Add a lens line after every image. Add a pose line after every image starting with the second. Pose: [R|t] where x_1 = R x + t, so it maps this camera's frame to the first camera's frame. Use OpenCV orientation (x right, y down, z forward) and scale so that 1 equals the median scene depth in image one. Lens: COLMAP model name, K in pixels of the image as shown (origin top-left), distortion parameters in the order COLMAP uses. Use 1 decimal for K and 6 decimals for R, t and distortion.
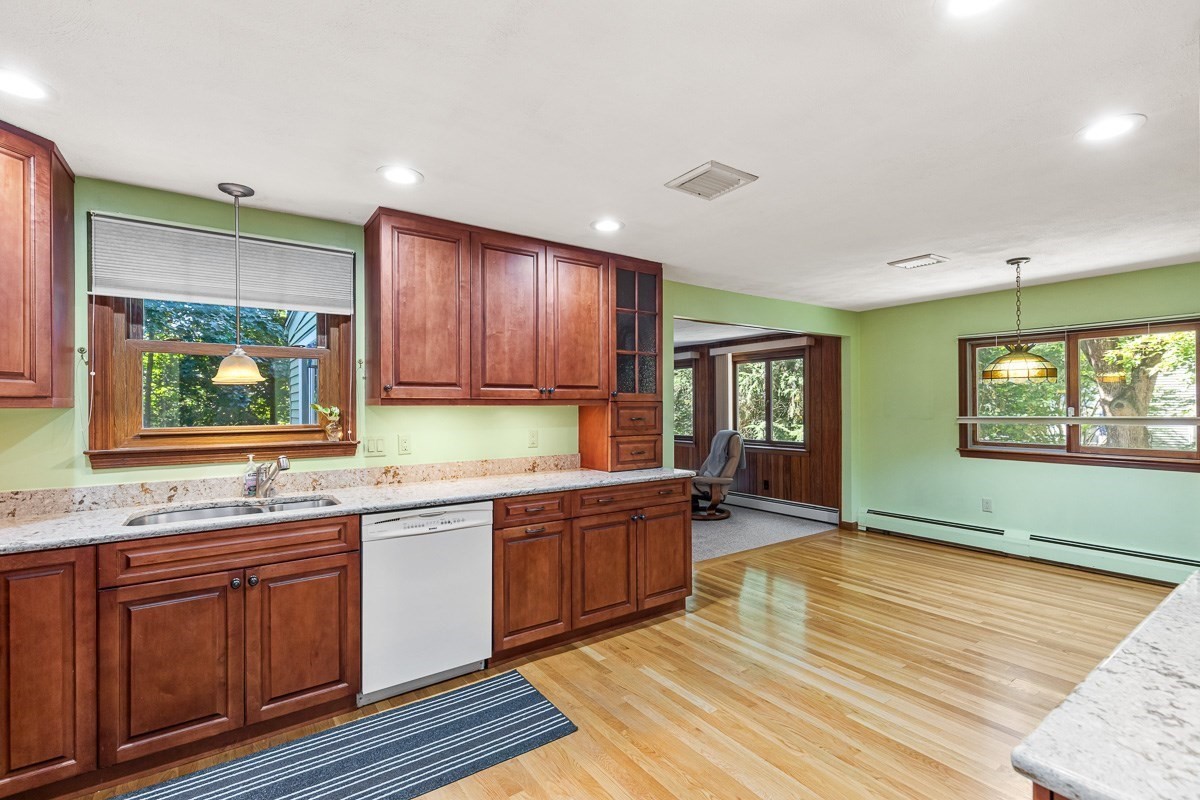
lens RADIAL K [[542.5, 0, 599.1], [0, 542.5, 403.7], [0, 0, 1]] dist [0.009909, -0.000278]
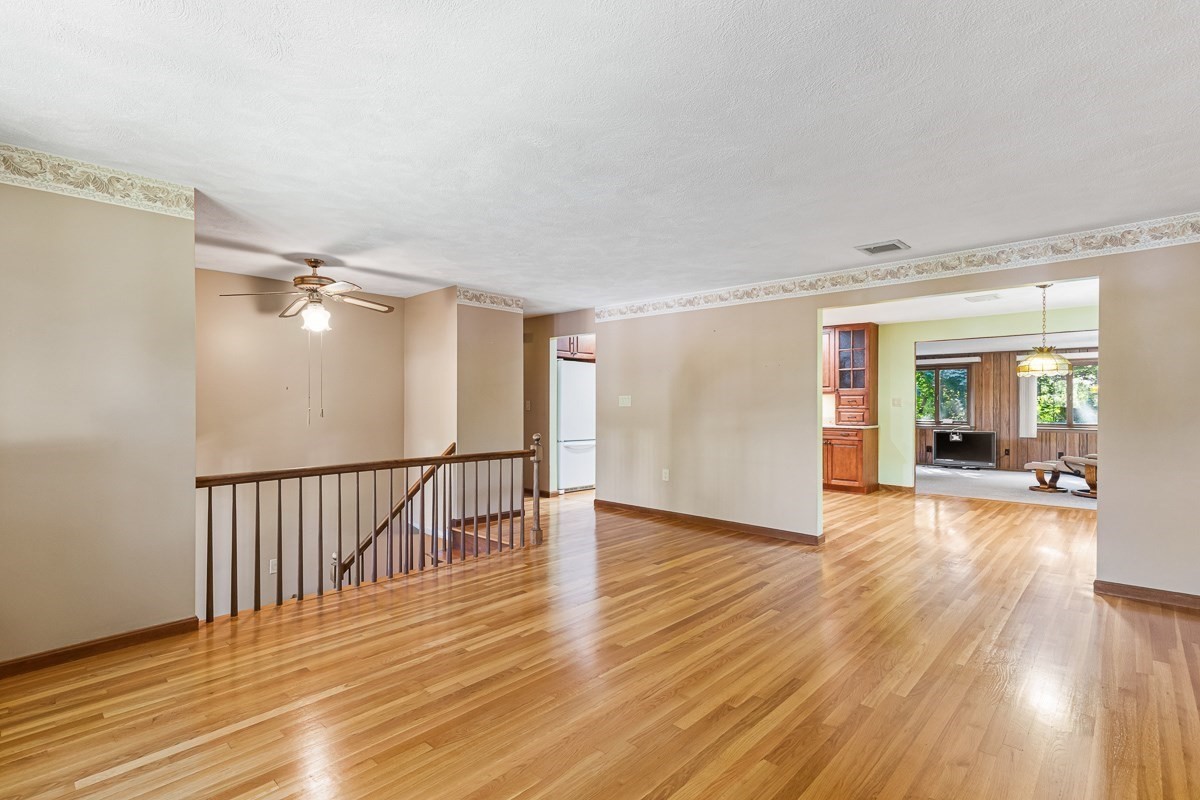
lens RADIAL K [[577.5, 0, 603.7], [0, 577.5, 406.9], [0, 0, 1]] dist [0.009525, -0.000211]
pose [[0.208190, 0.007981, -0.978056, 1.842138], [0.000221, 0.999966, 0.008207, 0.029450], [0.978088, -0.001925, 0.208181, -0.356627]]
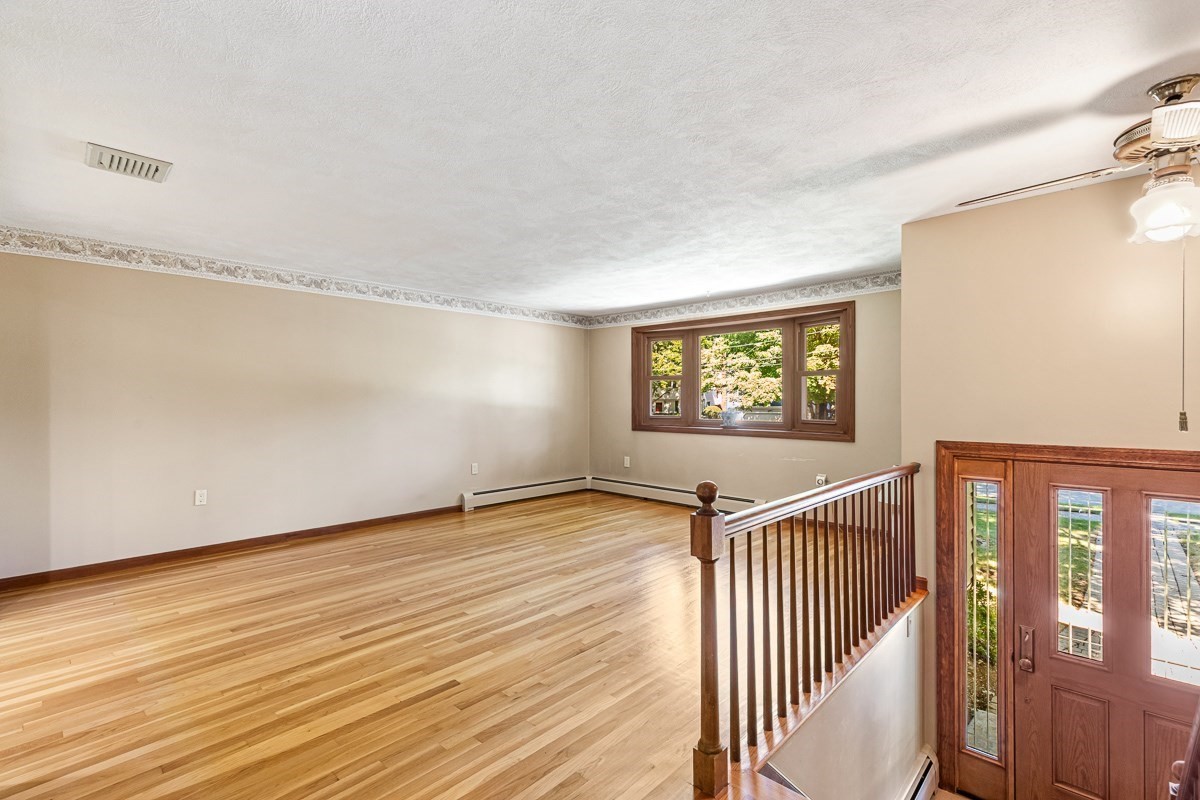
lens RADIAL K [[542.5, 0, 599.1], [0, 542.5, 403.7], [0, 0, 1]] dist [0.009909, -0.000278]
pose [[-0.187850, -0.002856, 0.982194, 0.201462], [0.002859, 0.999990, 0.003454, 0.033023], [-0.982194, 0.003457, -0.187840, -0.077622]]
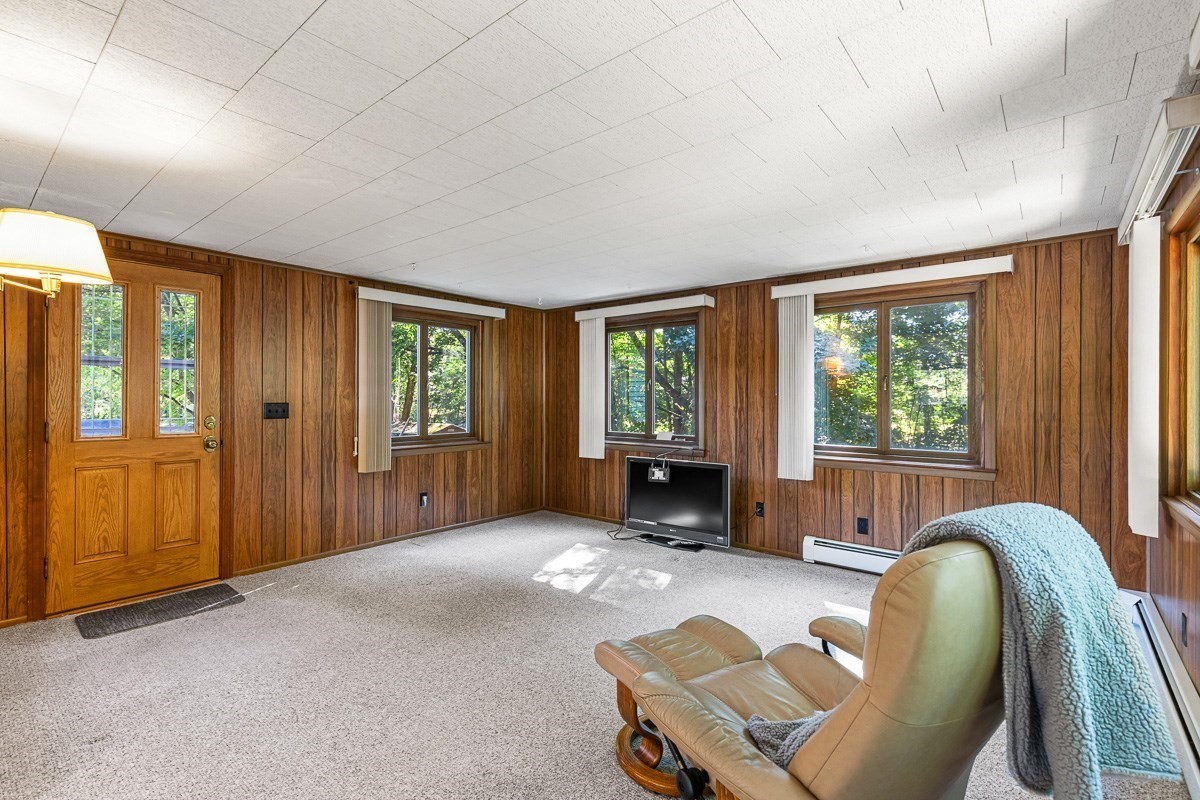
lens RADIAL K [[544.5, 0, 597.6], [0, 544.5, 398.3], [0, 0, 1]] dist [0.010182, -0.000386]
pose [[0.253075, 0.007586, -0.967417, 0.603139], [-0.002261, 0.999971, 0.007250, 0.027955], [0.967444, 0.000353, 0.253085, 1.417698]]
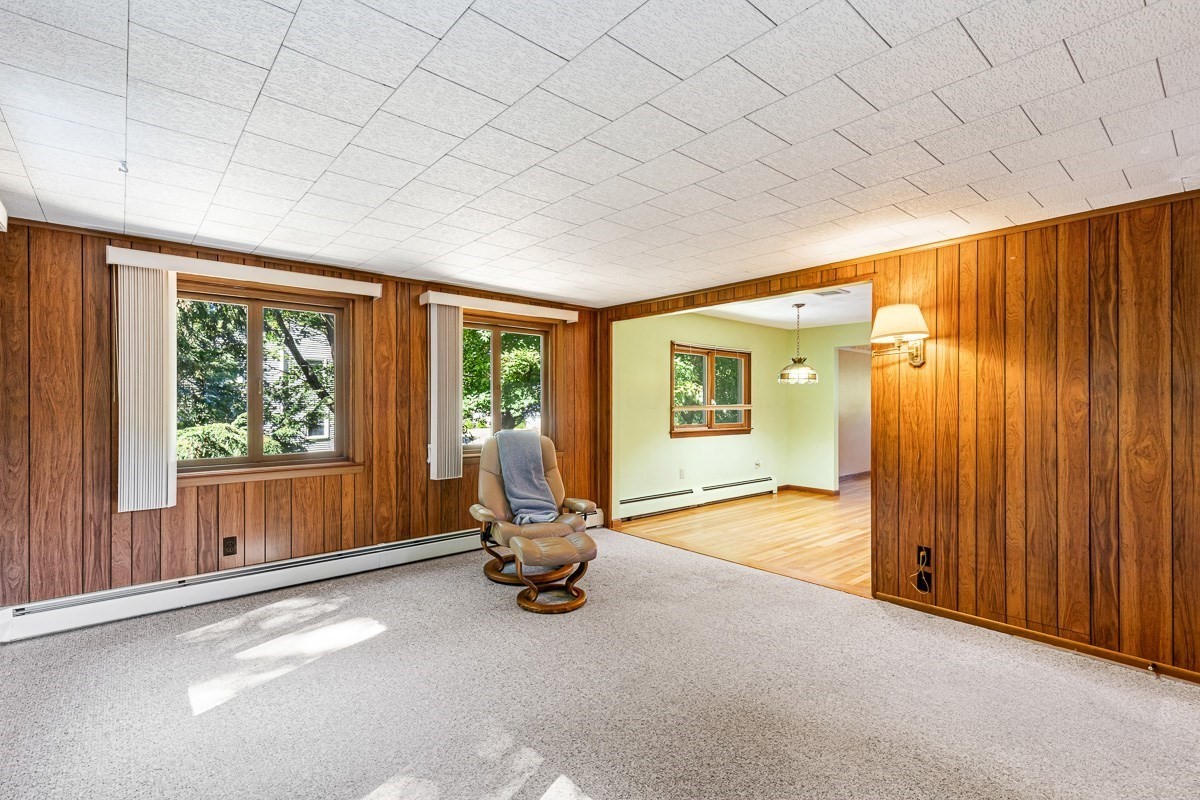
lens RADIAL K [[542.5, 0, 599.1], [0, 542.5, 403.7], [0, 0, 1]] dist [0.009909, -0.000278]
pose [[-0.100651, 0.018463, 0.994750, -0.694048], [0.002467, 0.999829, -0.018308, 0.051492], [-0.994919, 0.000612, -0.100679, 1.625270]]
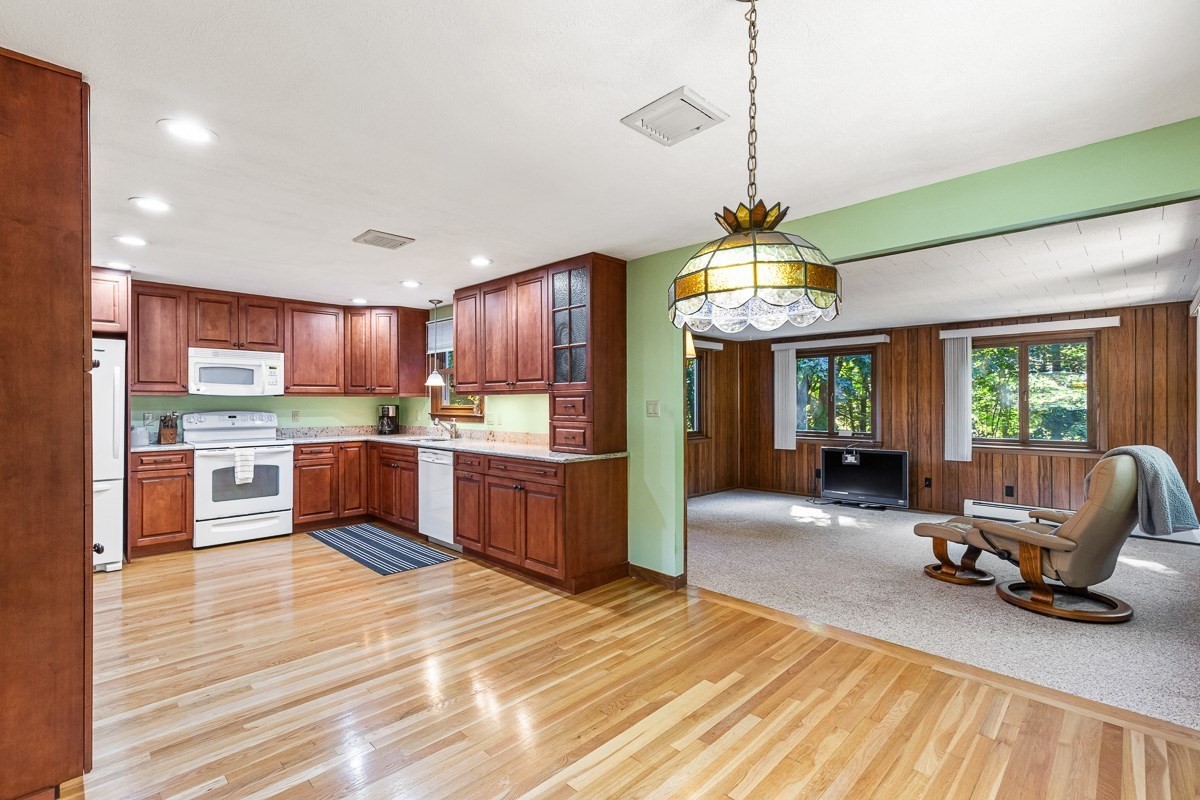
lens RADIAL K [[542.5, 0, 599.1], [0, 542.5, 403.7], [0, 0, 1]] dist [0.009909, -0.000278]
pose [[0.170367, 0.005608, -0.985365, 1.036686], [0.003110, 0.999976, 0.006229, 0.014682], [0.985376, -0.004126, 0.170345, 0.785240]]
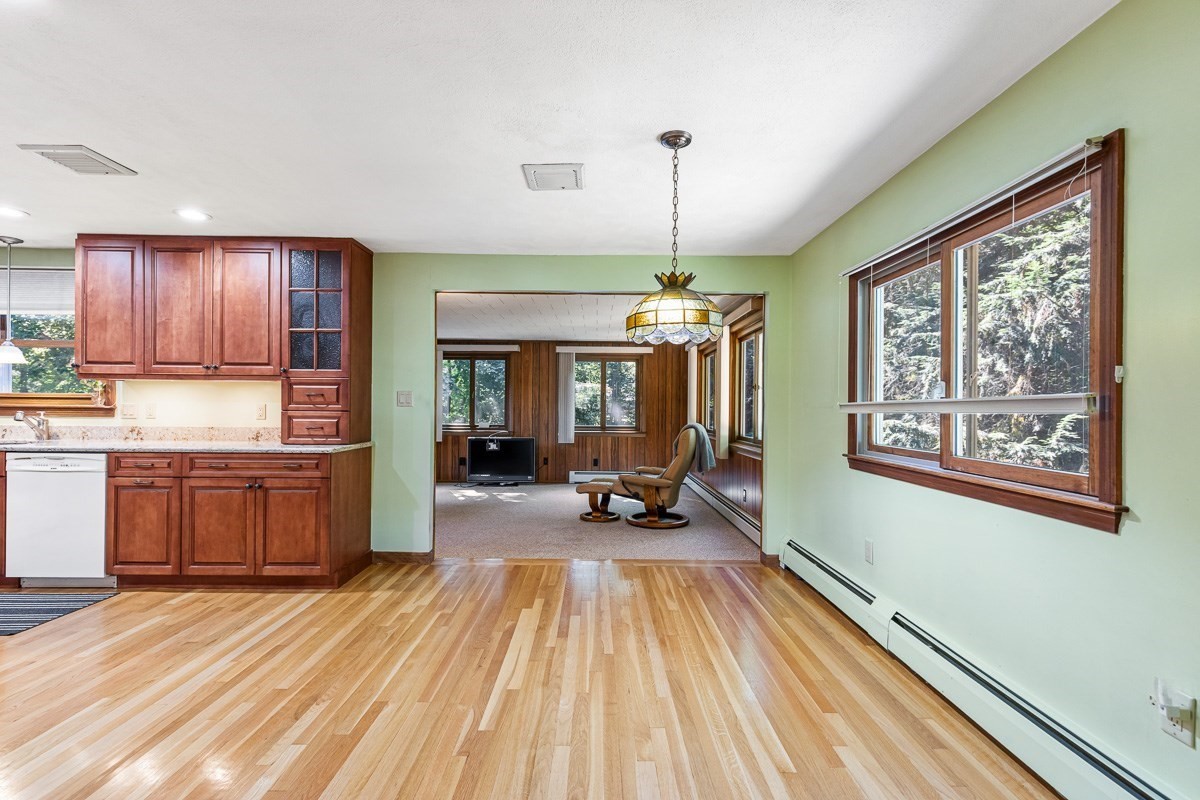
lens RADIAL K [[542.5, 0, 599.1], [0, 542.5, 403.7], [0, 0, 1]] dist [0.009909, -0.000278]
pose [[0.817509, 0.009436, -0.575838, 0.988598], [-0.010778, 0.999941, 0.001085, 0.034347], [0.575815, 0.005319, 0.817563, 0.422278]]
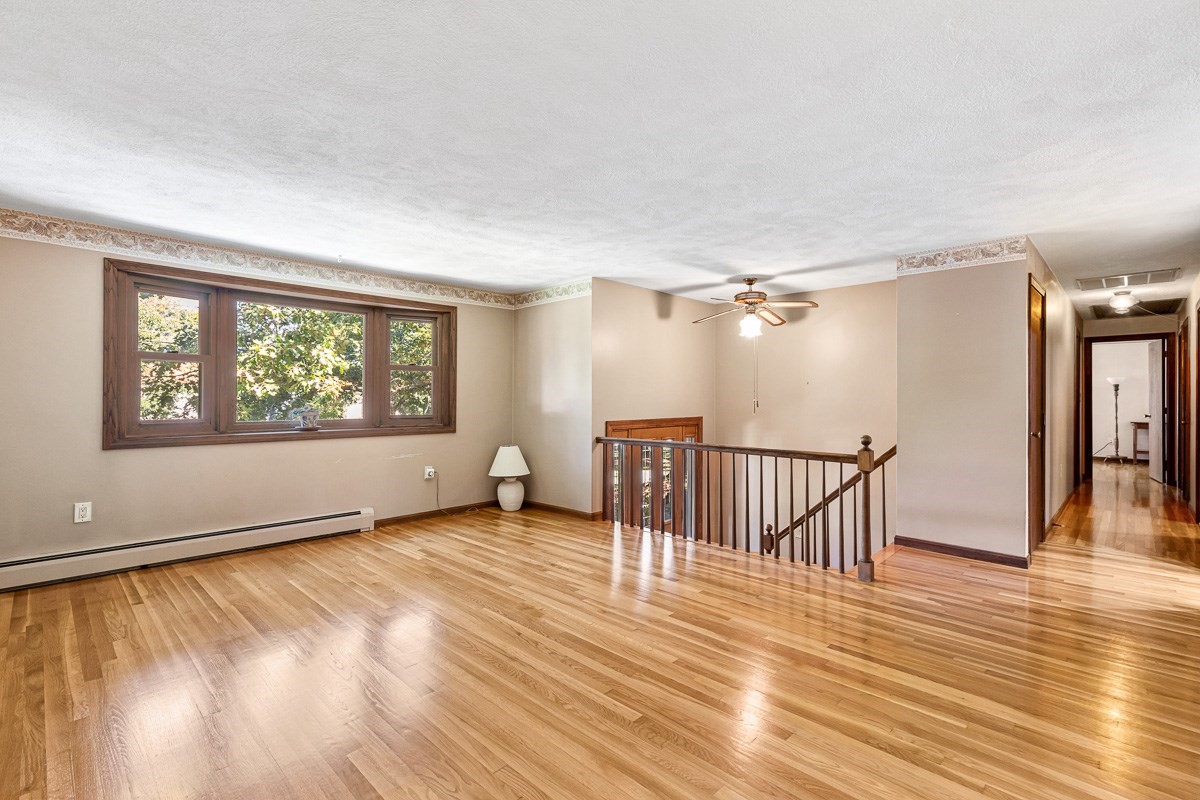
lens RADIAL K [[546.6, 0, 600.0], [0, 546.6, 400.0], [0, 0, 1]] dist [0.015392, -0.000120]
pose [[-0.982835, 0.000953, -0.184482, 1.200354], [-0.000975, 0.999946, 0.010356, 0.028608], [0.184482, 0.010358, -0.982781, 0.564224]]
